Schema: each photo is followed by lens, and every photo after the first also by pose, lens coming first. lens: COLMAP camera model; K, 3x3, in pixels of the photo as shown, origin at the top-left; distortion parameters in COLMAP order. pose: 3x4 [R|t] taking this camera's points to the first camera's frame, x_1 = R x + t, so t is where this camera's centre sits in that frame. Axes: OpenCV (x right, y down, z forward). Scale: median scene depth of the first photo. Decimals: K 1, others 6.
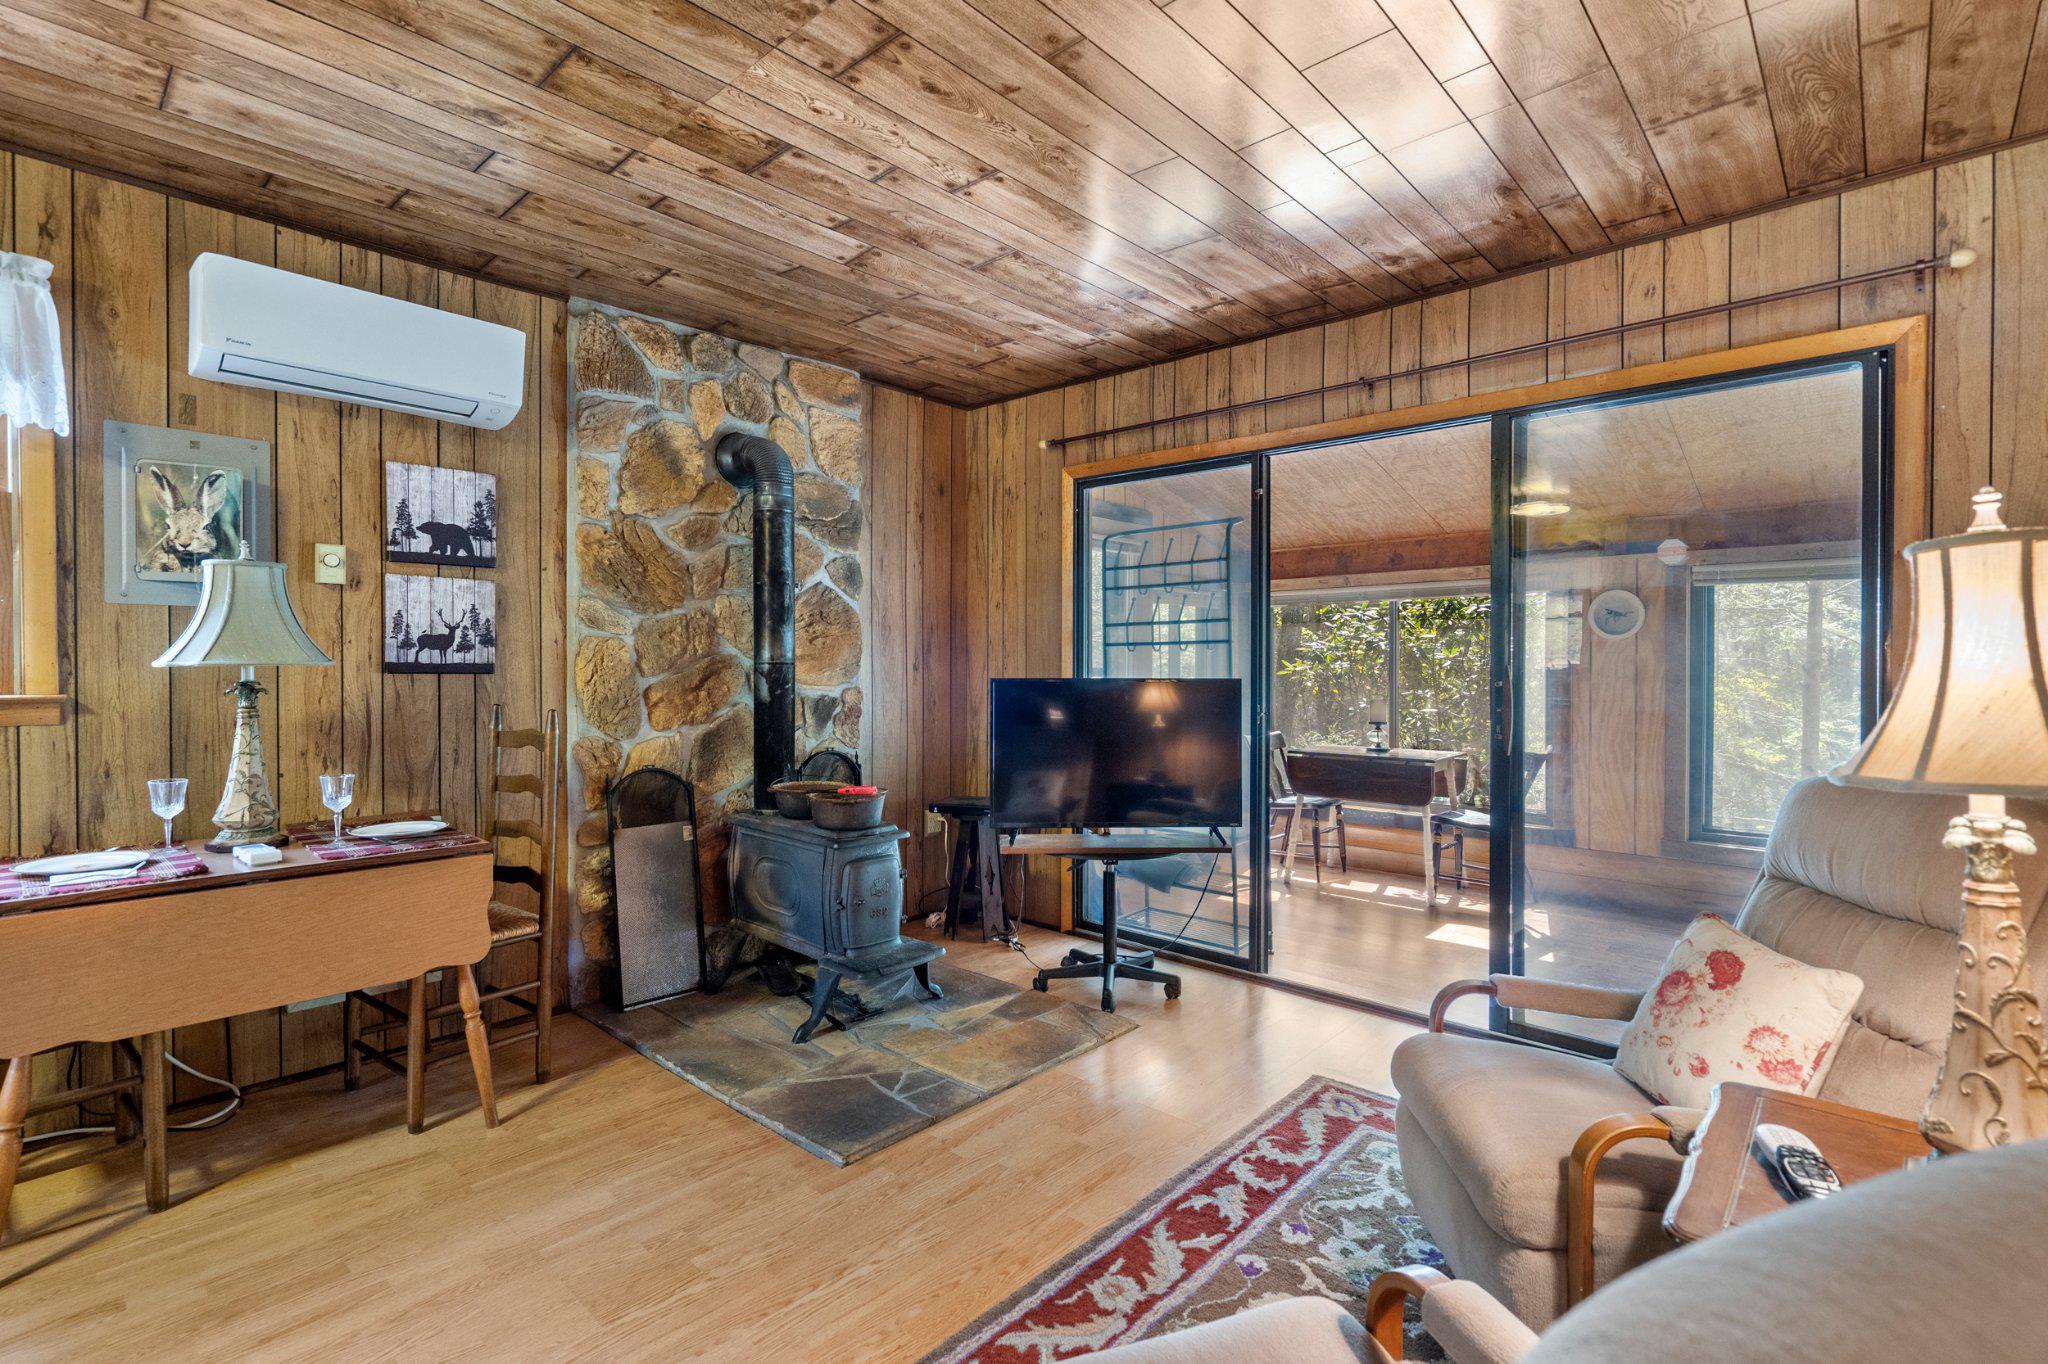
lens RADIAL K [[933.6, 0, 1046.6], [0, 933.6, 671.5], [0, 0, 1]] dist [-0.001204, 0.000163]
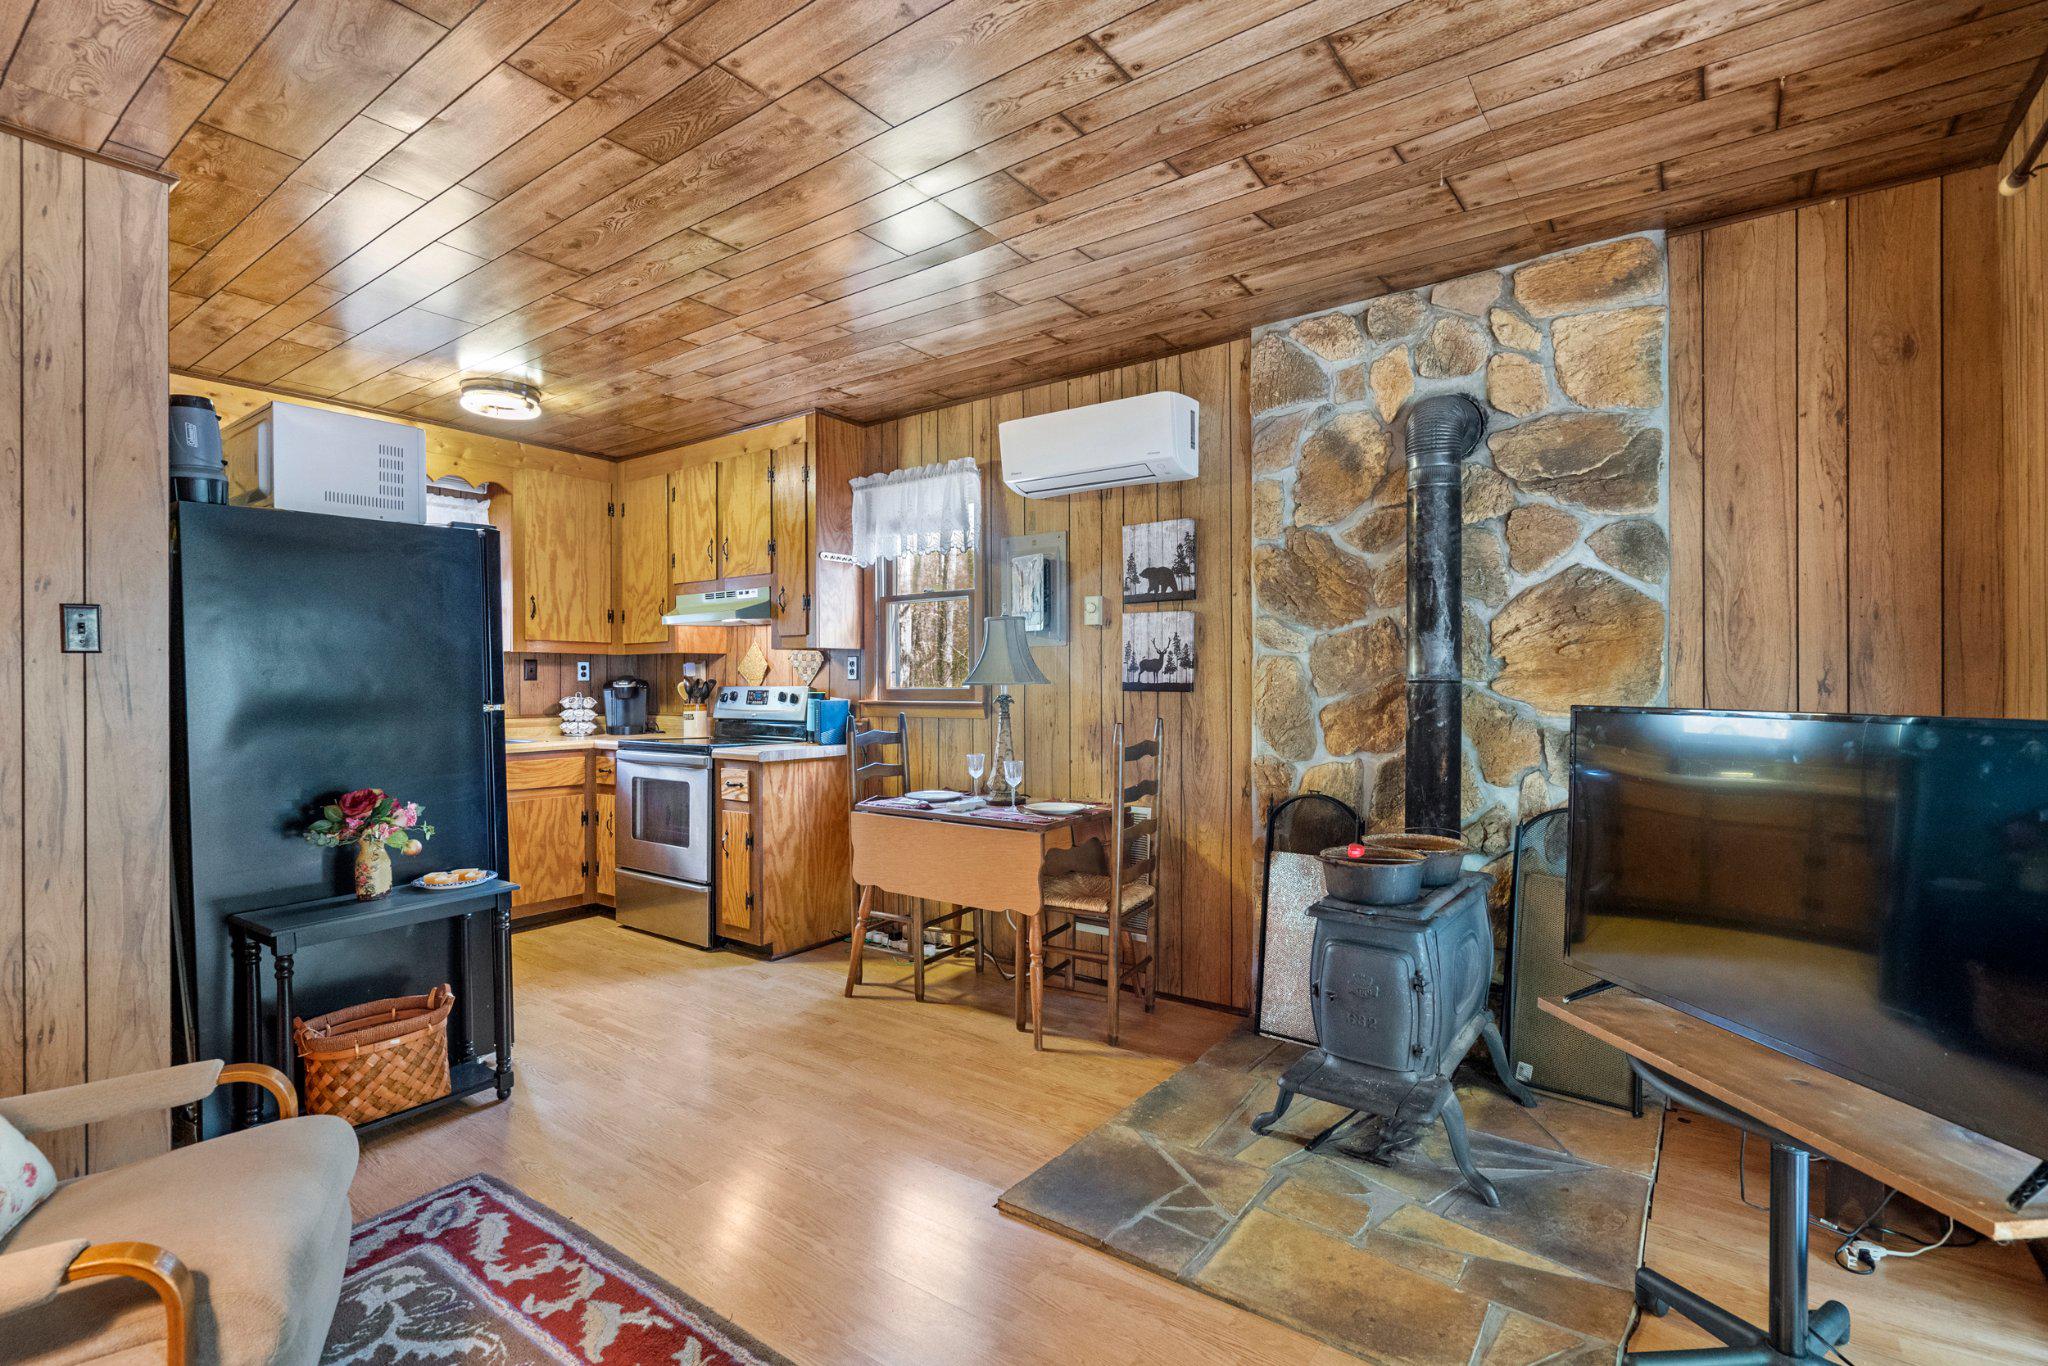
lens RADIAL K [[962.5, 0, 1014.3], [0, 962.5, 683.6], [0, 0, 1]] dist [-0.004442, 0.000606]
pose [[0.093625, -0.003190, -0.995602, 0.590243], [-0.006540, 0.999971, -0.003819, -0.001833], [0.995586, 0.006869, 0.093601, 0.710137]]
